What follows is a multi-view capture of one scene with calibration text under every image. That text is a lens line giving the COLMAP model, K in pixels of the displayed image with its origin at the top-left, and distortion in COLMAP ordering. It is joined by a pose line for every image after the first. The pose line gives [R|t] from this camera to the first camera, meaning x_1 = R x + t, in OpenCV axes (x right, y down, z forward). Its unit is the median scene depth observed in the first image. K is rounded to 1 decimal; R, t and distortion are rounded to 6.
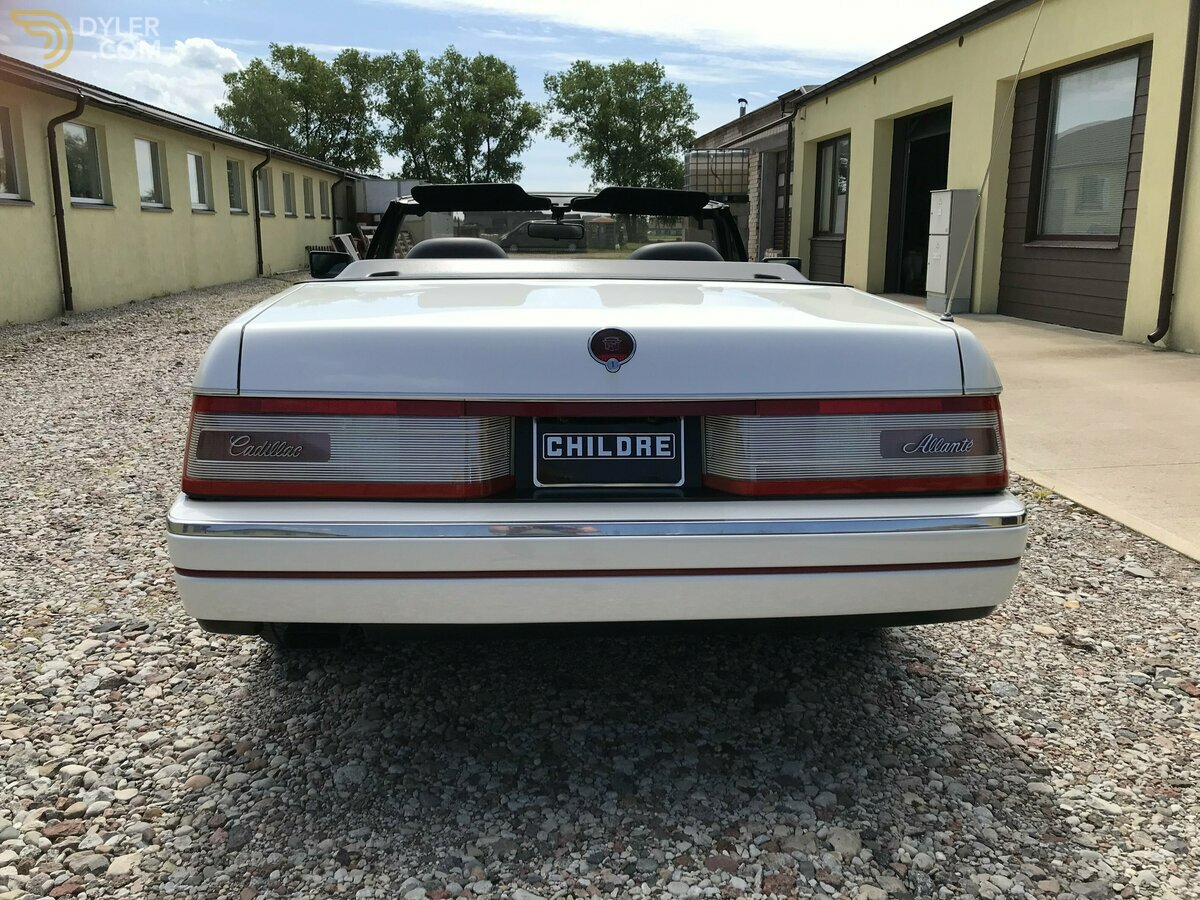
lens RADIAL K [[987.6, 0, 596.2], [0, 987.6, 443.8], [0, 0, 1]] dist [0.012875, 0.004660]
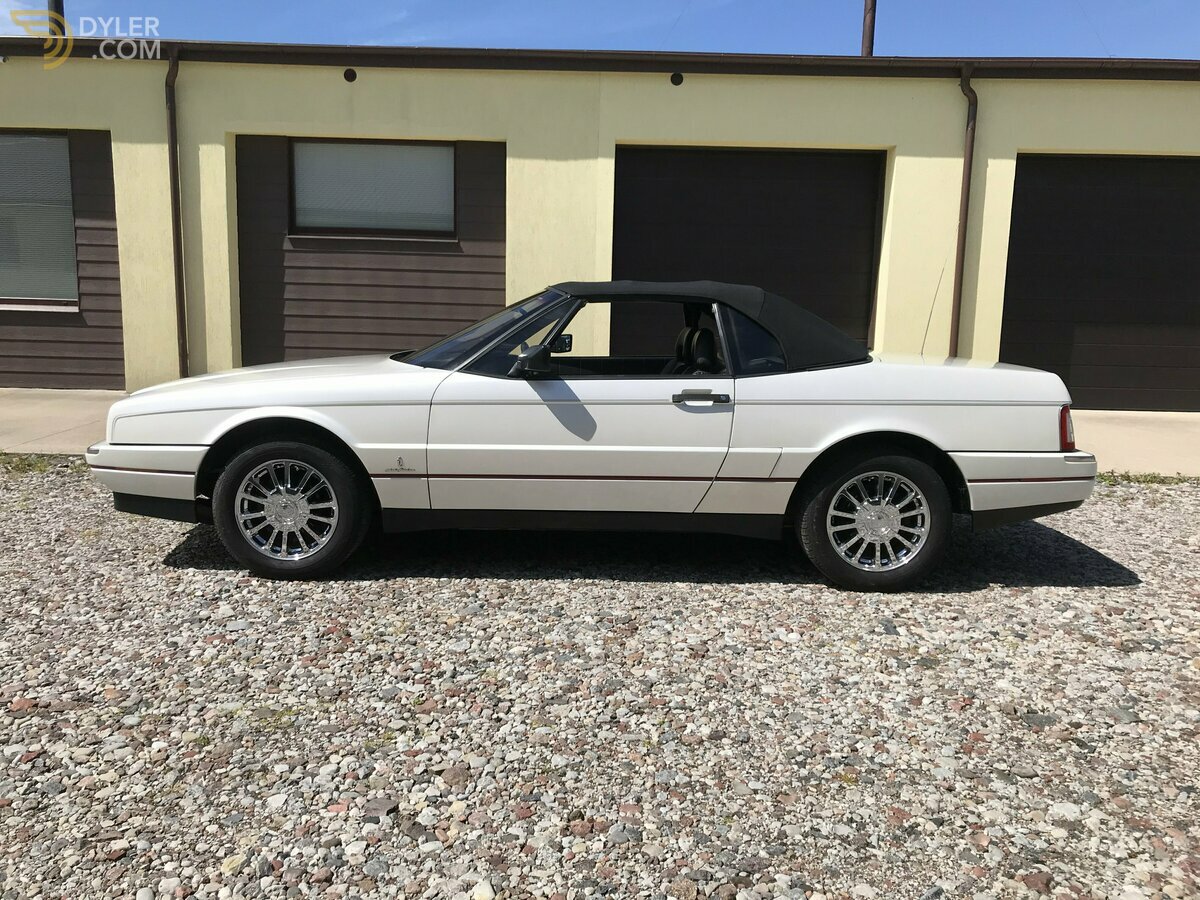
lens RADIAL K [[982.0, 0, 595.1], [0, 982.0, 449.7], [0, 0, 1]] dist [0.020500, -0.013822]
pose [[0.076751, -0.152508, 0.985317, -1.341396], [0.189544, 0.972443, 0.135751, -0.227313], [-0.978868, 0.176342, 0.103543, 0.911130]]
